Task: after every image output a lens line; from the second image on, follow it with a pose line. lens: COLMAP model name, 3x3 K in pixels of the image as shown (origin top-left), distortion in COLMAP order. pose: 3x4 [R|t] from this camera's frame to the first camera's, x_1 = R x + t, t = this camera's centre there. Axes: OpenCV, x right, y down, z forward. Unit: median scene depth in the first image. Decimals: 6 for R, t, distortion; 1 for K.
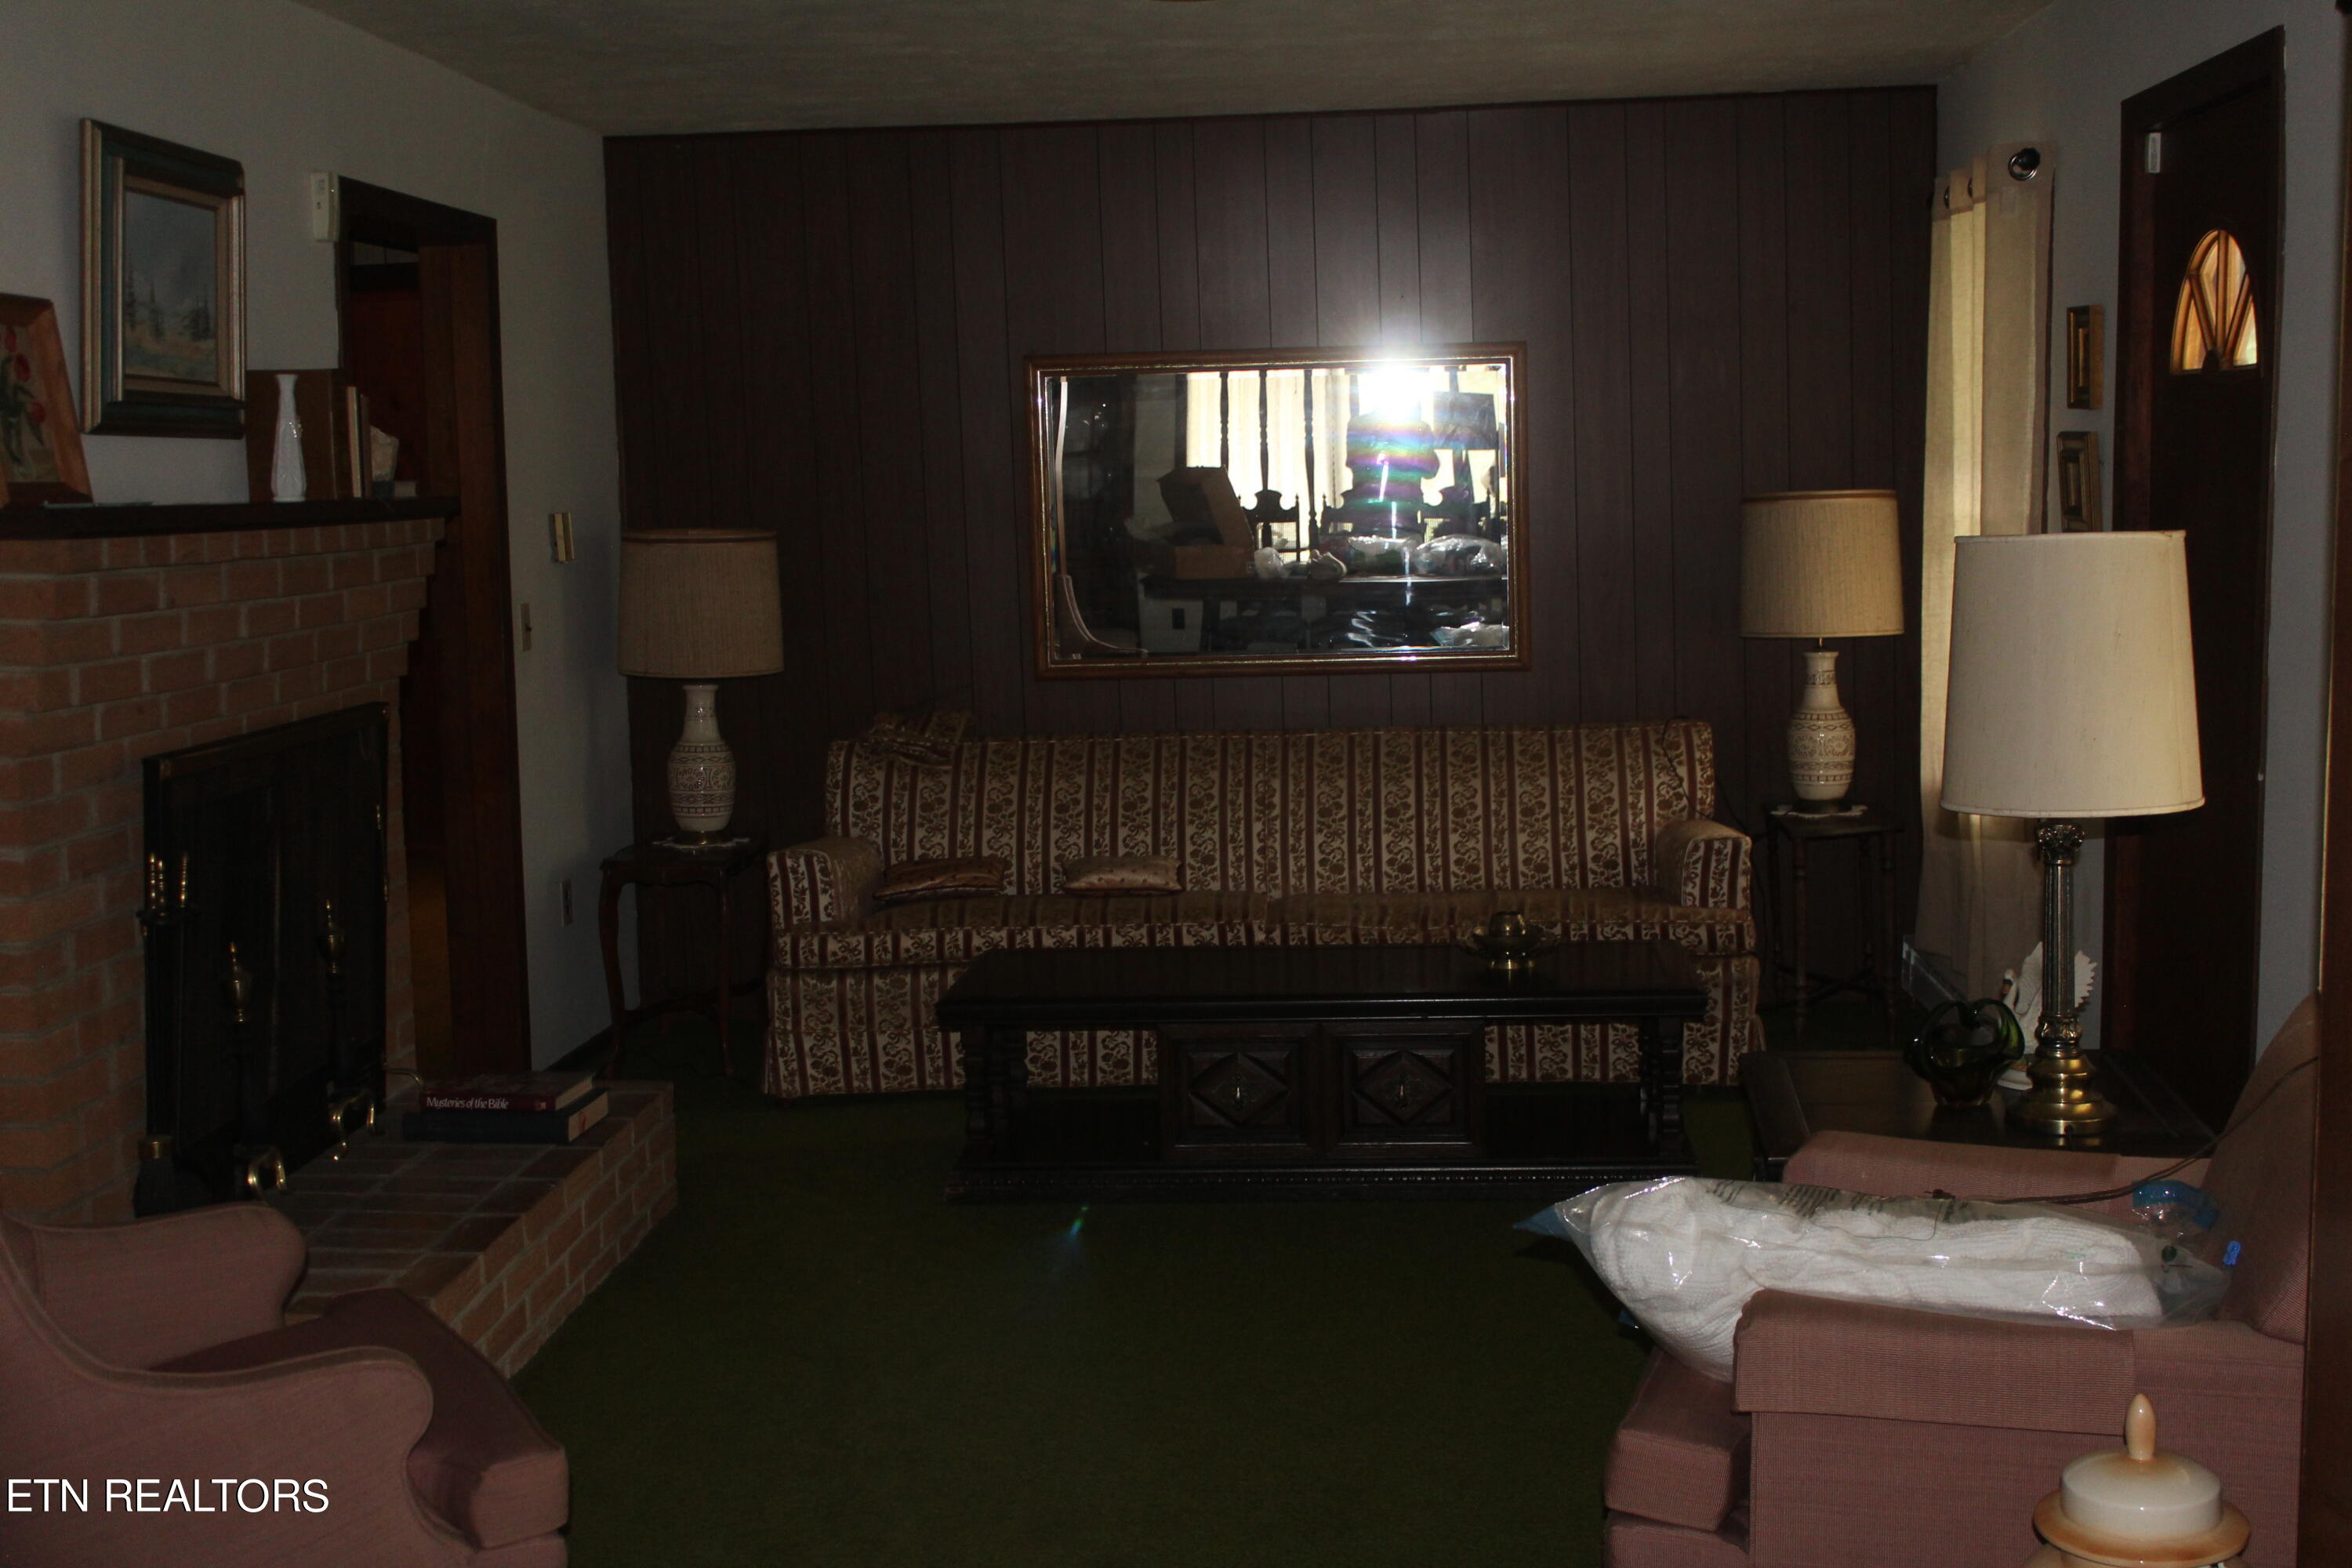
lens RADIAL K [[2698.8, 0, 1180.6], [0, 2698.8, 779.3], [0, 0, 1]] dist [-0.073815, 0.000000]
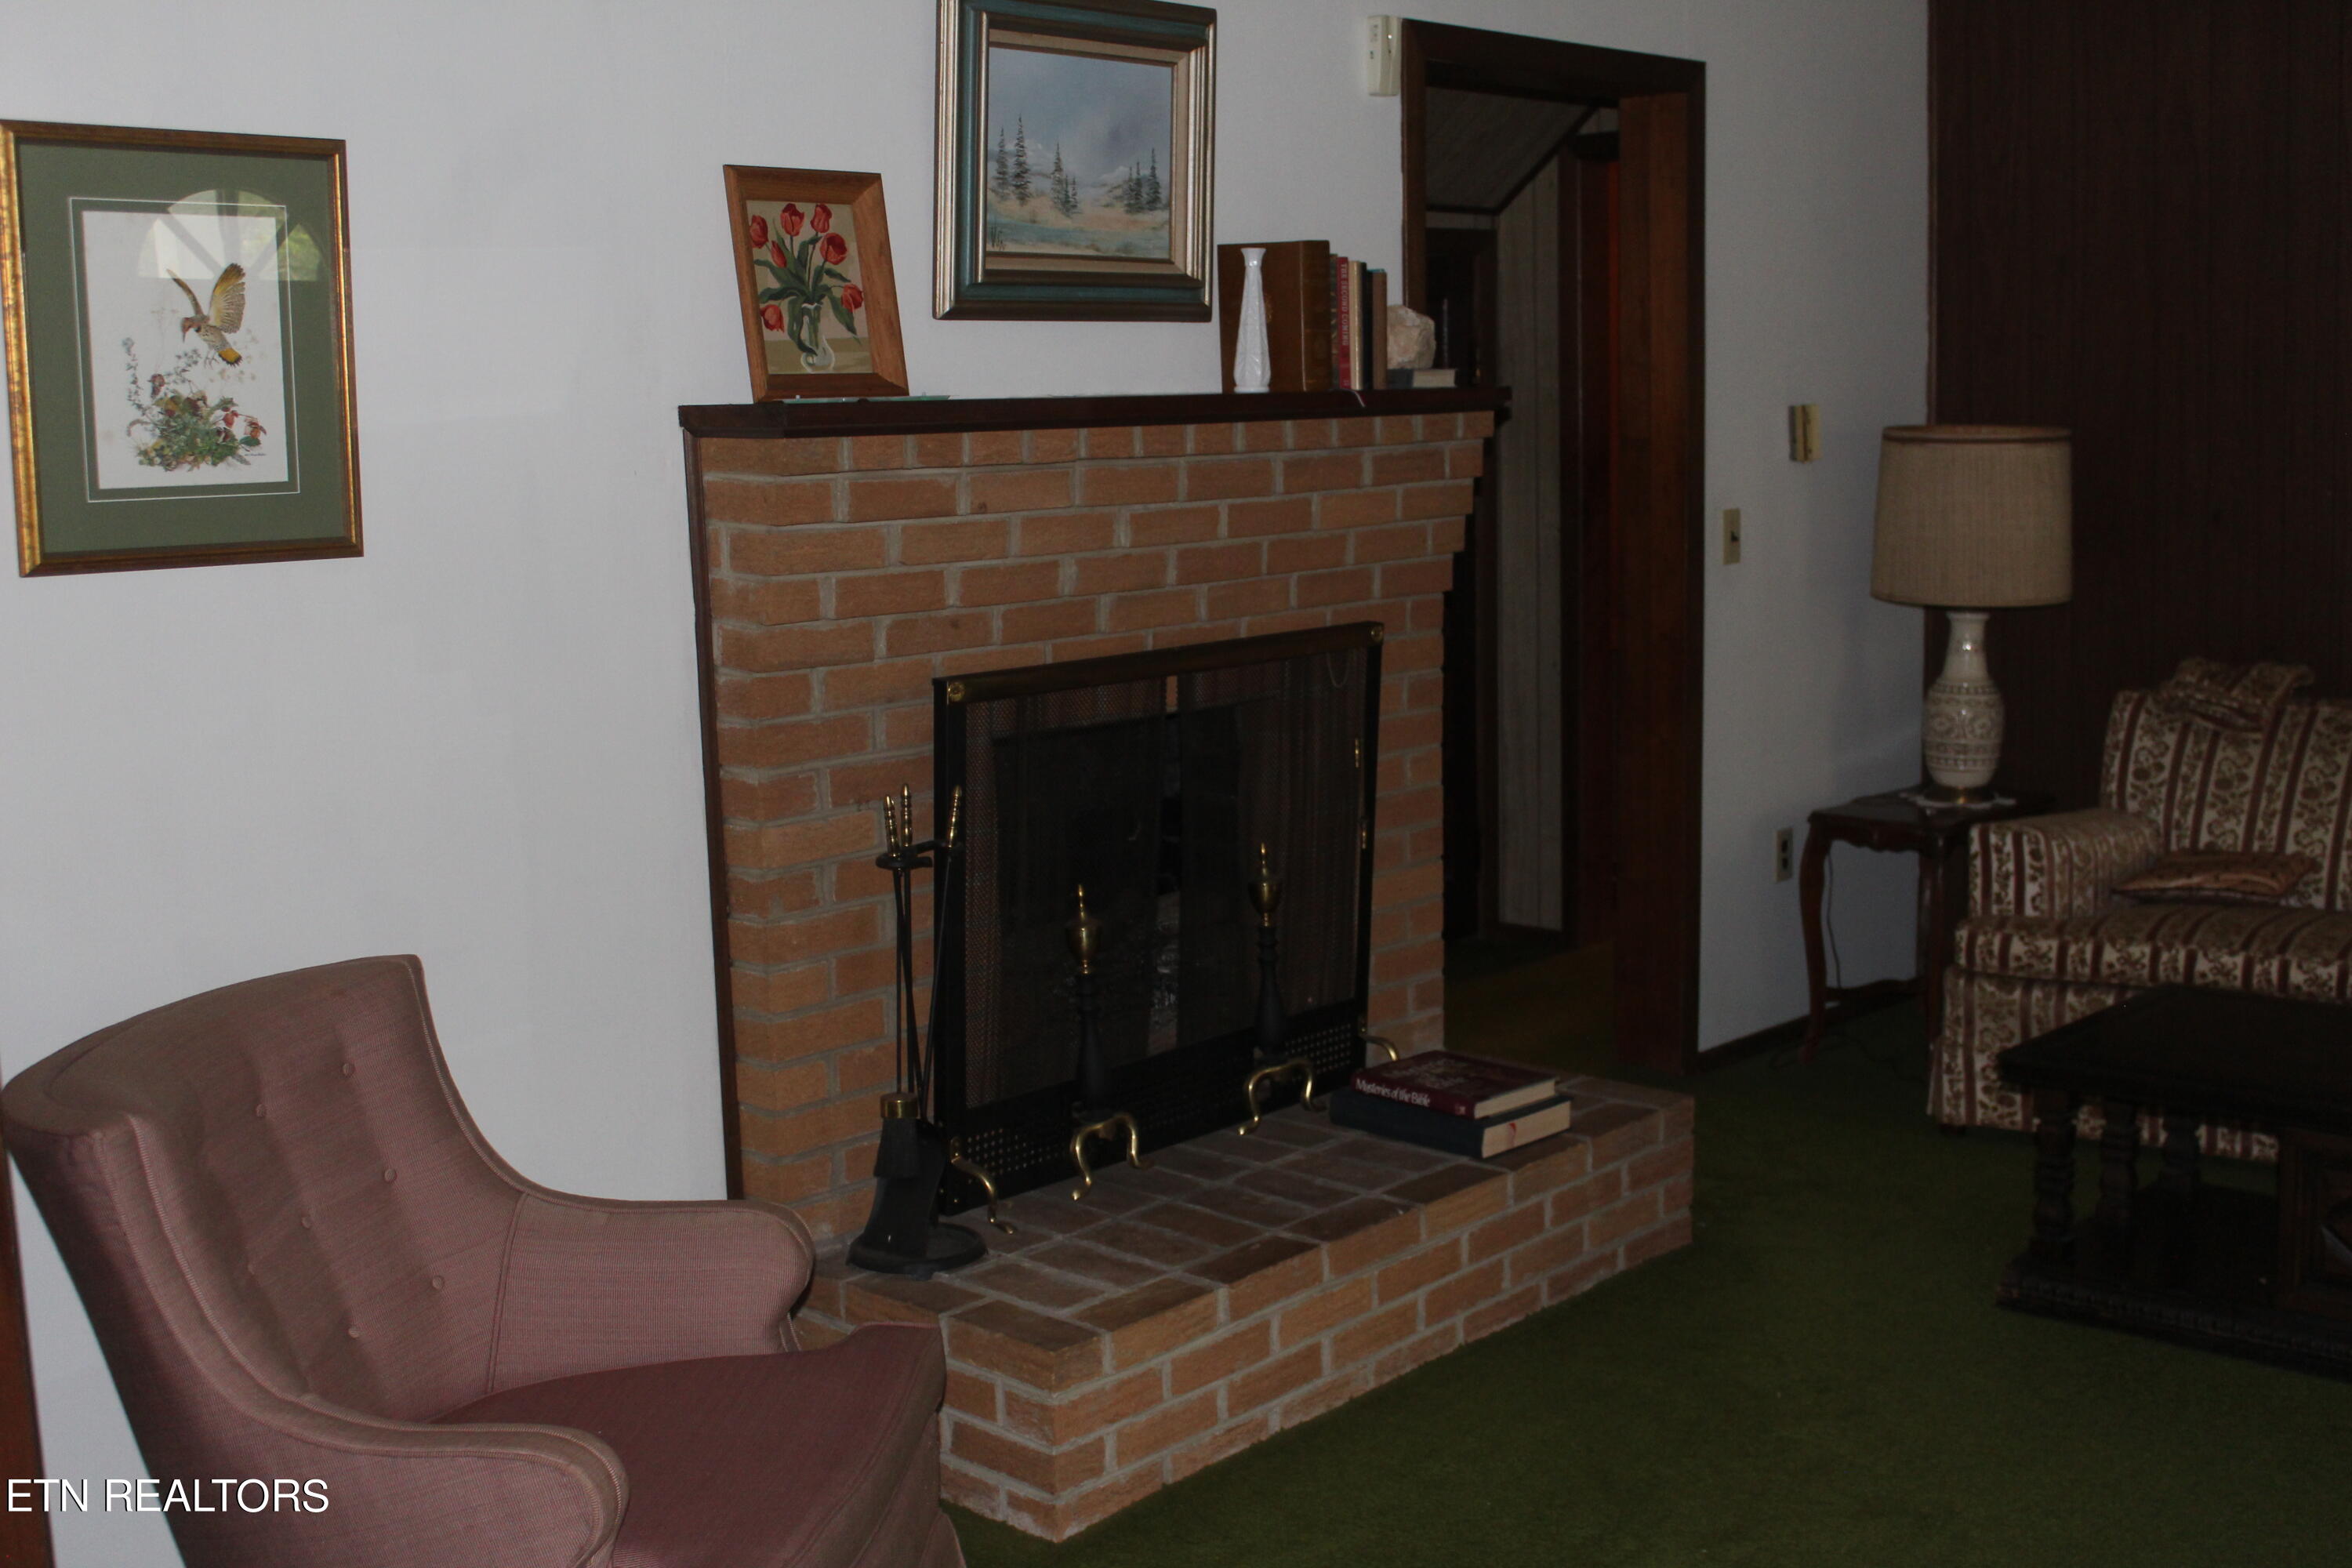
lens RADIAL K [[2698.8, 0, 1173.8], [0, 2698.8, 793.4], [0, 0, 1]] dist [-0.073815, 0.000000]
pose [[0.791073, 0.095957, -0.604149, 0.152071], [-0.064820, 0.995209, 0.073195, -0.027002], [0.608278, -0.018742, 0.793503, 0.207935]]
